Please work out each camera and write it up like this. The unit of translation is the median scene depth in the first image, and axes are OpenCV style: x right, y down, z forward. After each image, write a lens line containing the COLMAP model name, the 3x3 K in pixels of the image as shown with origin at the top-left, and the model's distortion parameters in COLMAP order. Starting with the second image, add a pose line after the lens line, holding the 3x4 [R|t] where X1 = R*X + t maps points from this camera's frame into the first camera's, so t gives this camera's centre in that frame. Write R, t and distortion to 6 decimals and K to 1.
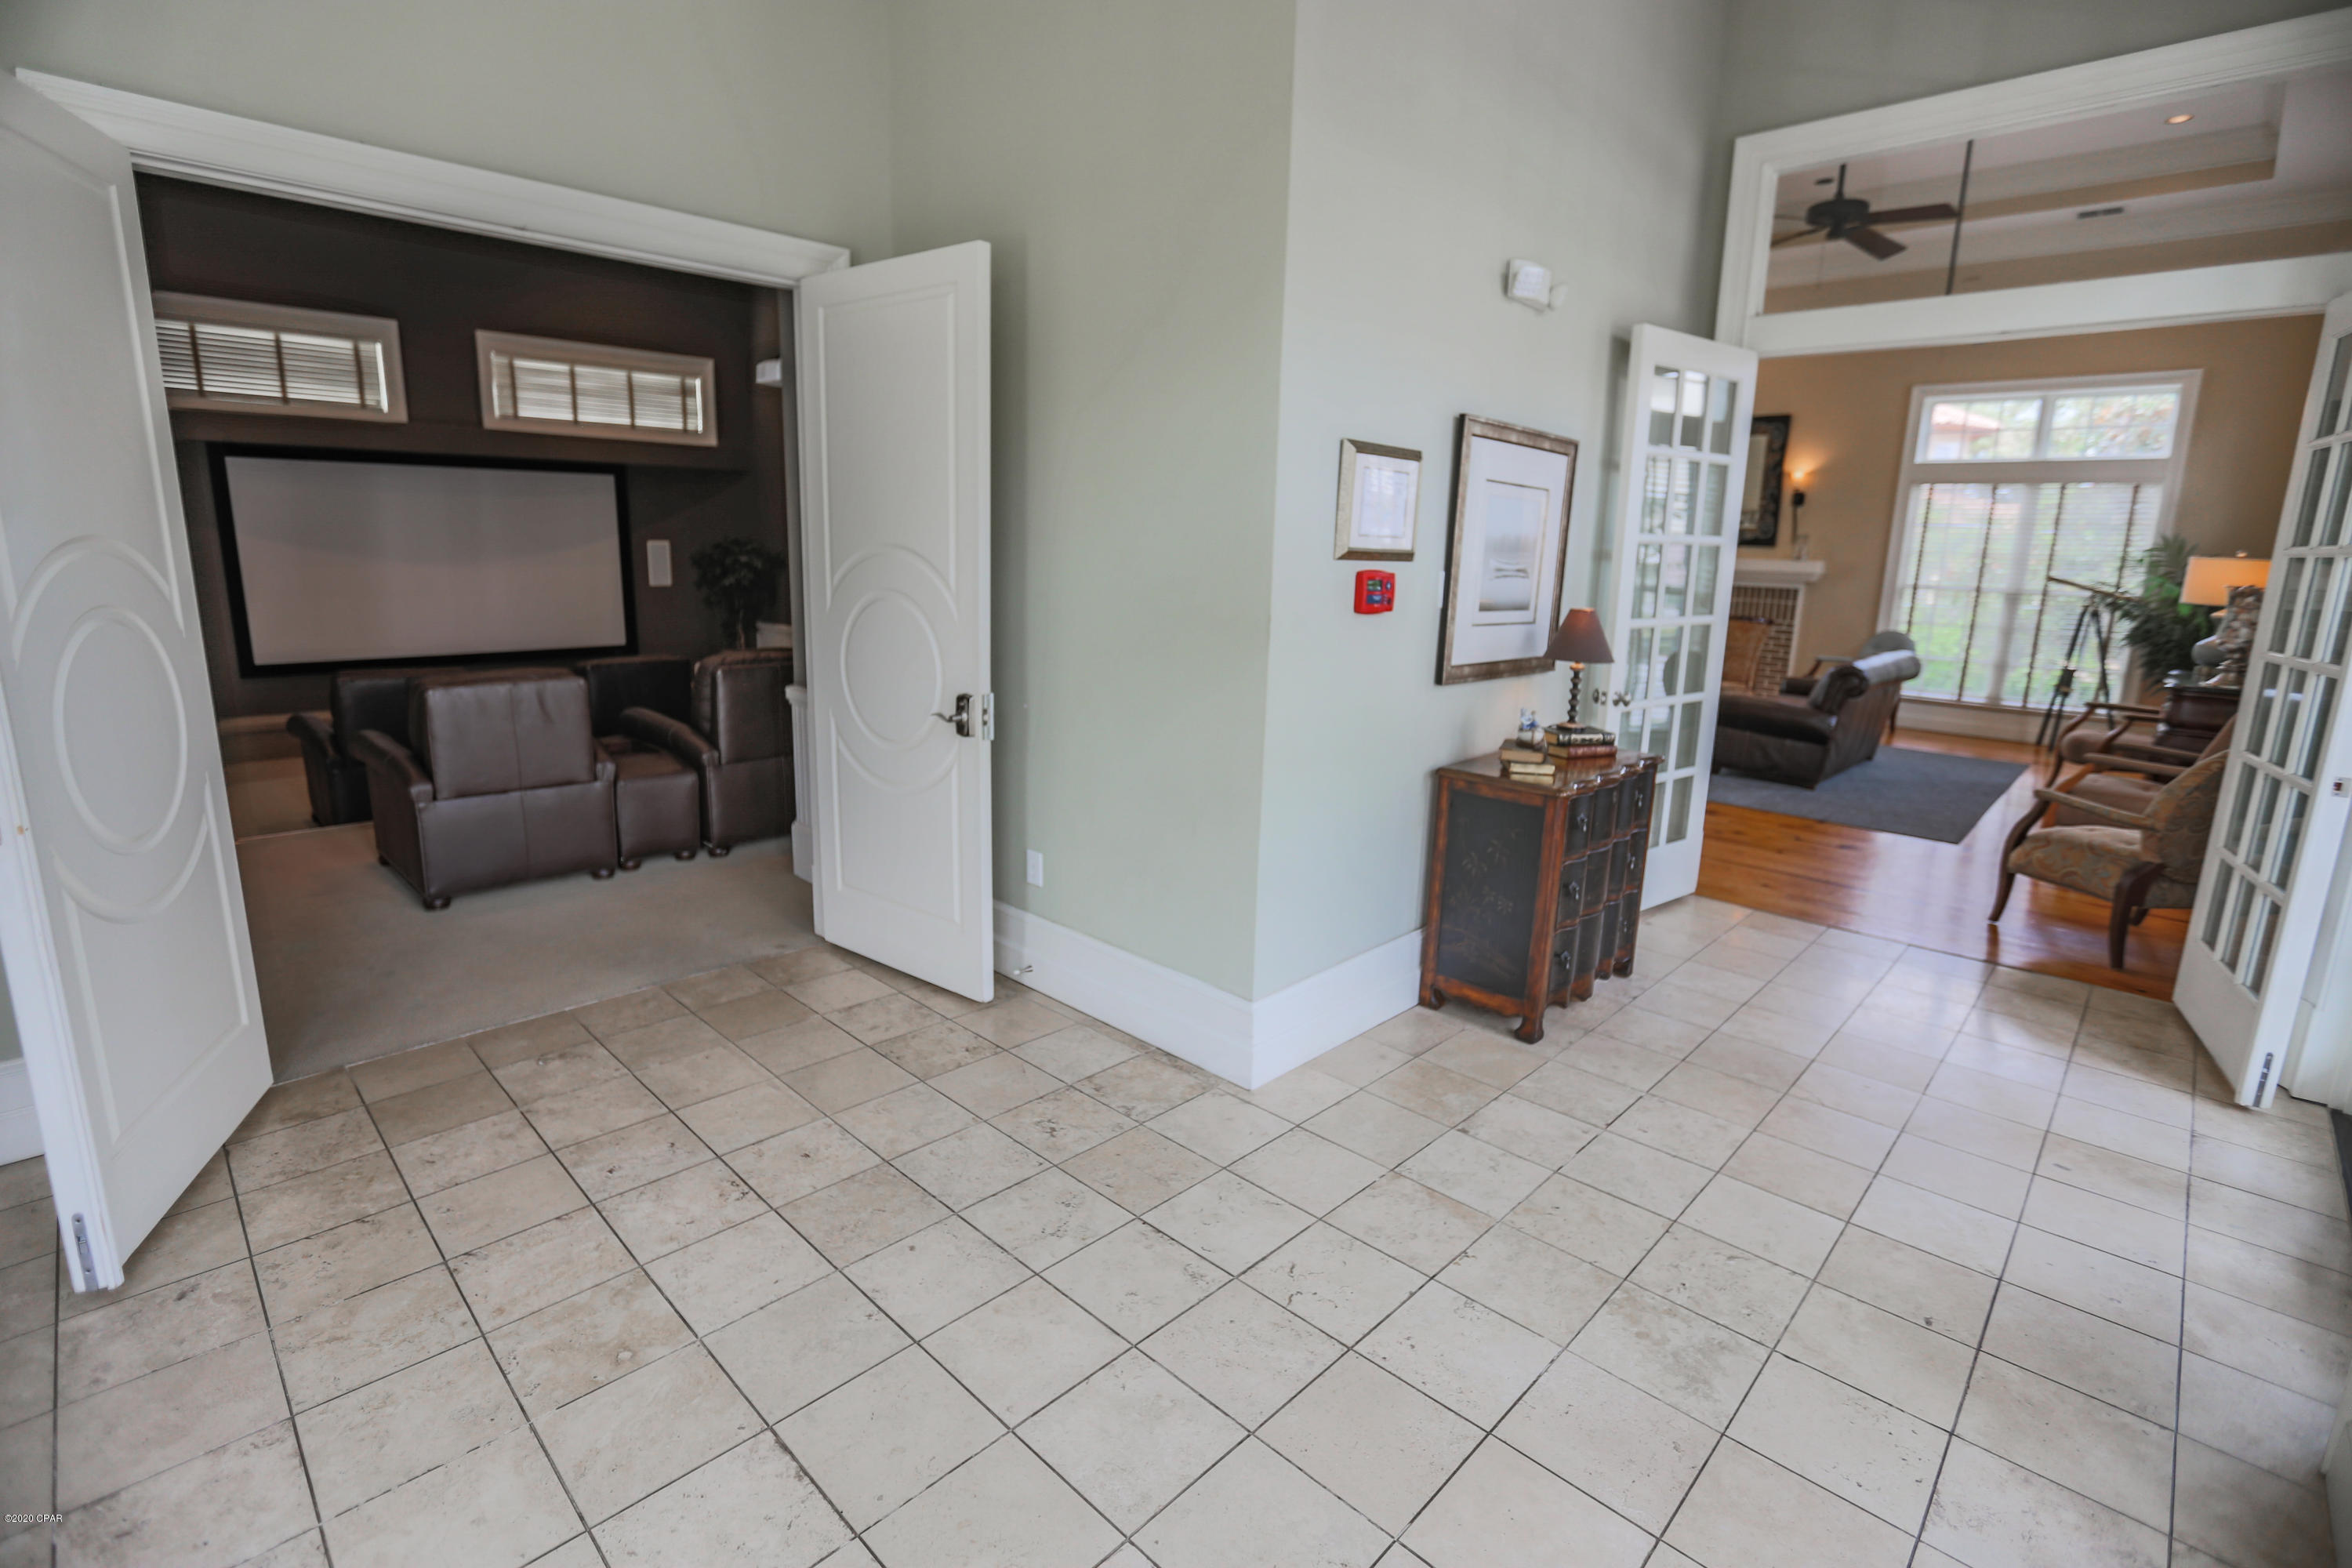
lens RADIAL K [[1075.9, 0, 1162.4], [0, 1075.9, 768.7], [0, 0, 1]] dist [-0.020961, 0.000846]
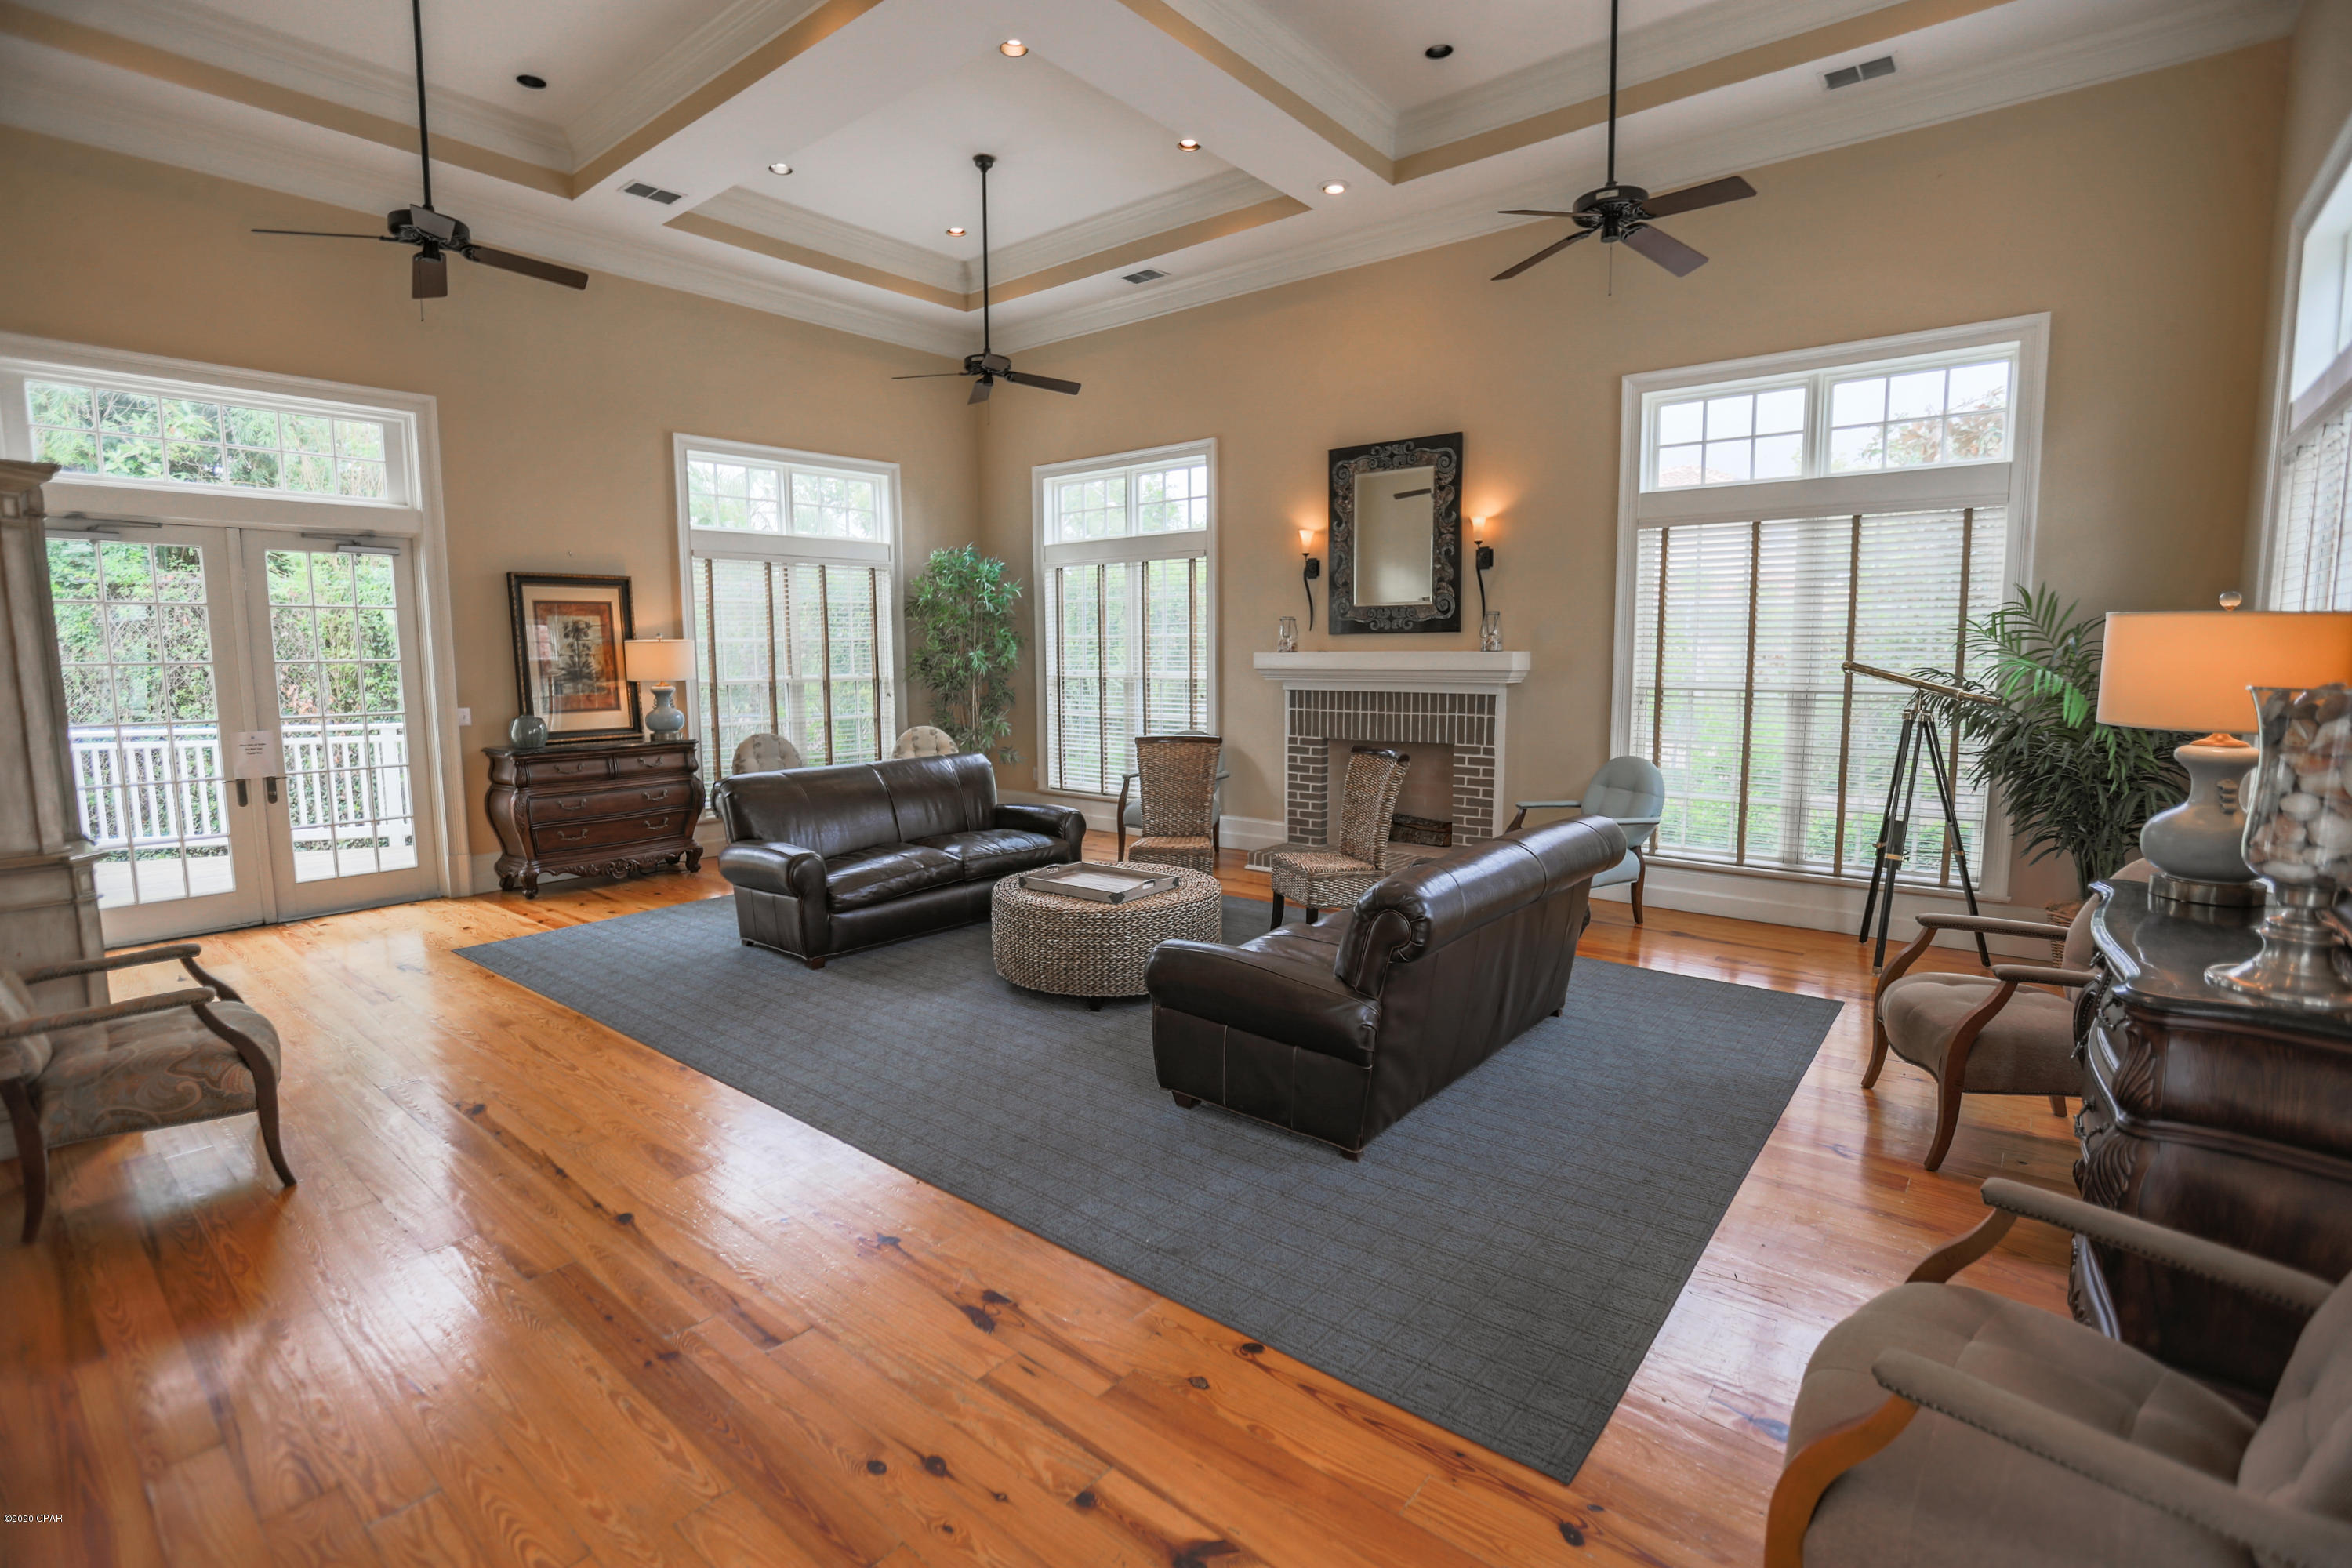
lens RADIAL K [[1075.9, 0, 1177.7], [0, 1075.9, 767.7], [0, 0, 1]] dist [-0.020961, 0.000846]
pose [[0.995341, -0.037544, 0.088812, 0.373850], [0.046161, 0.994208, -0.097053, -0.076192], [-0.084654, 0.100701, 0.991309, 0.407694]]
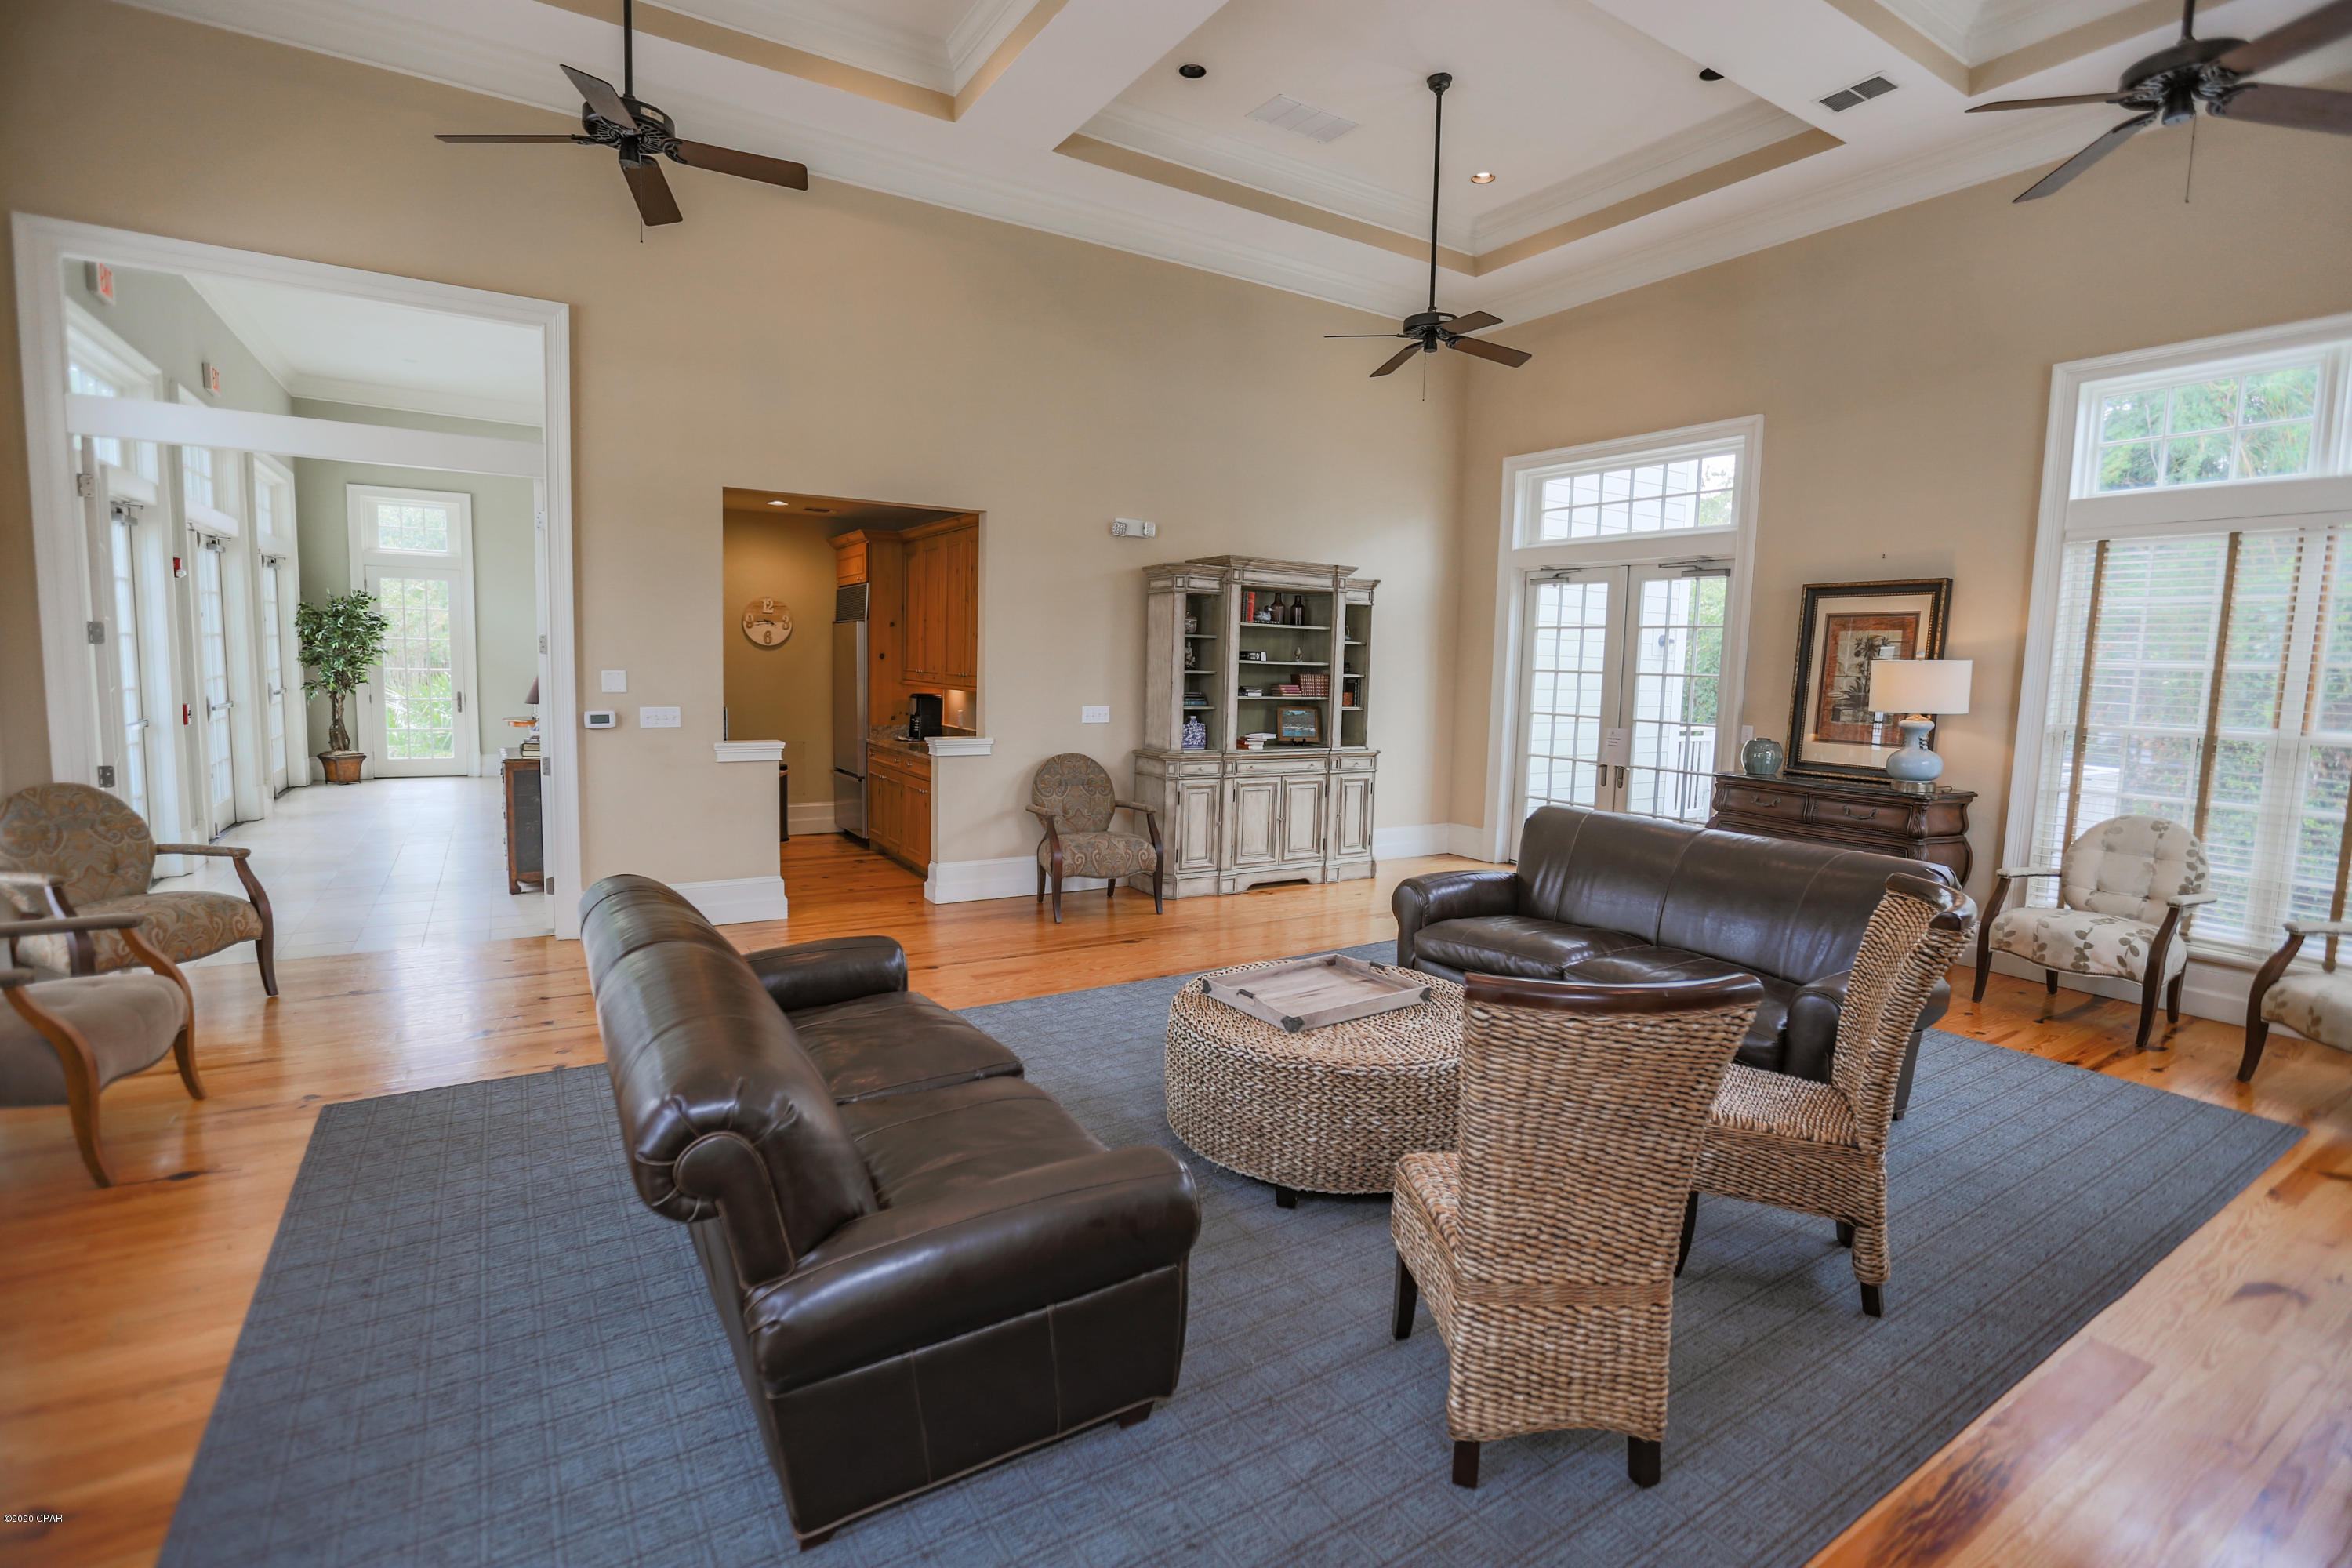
lens RADIAL K [[1075.9, 0, 1170.0], [0, 1075.9, 776.2], [0, 0, 1]] dist [-0.020961, 0.000846]
pose [[-0.235270, 0.082363, -0.968434, 0.663706], [-0.228198, 0.963869, 0.137412, -0.162149], [0.944761, 0.253324, -0.207974, 0.831305]]
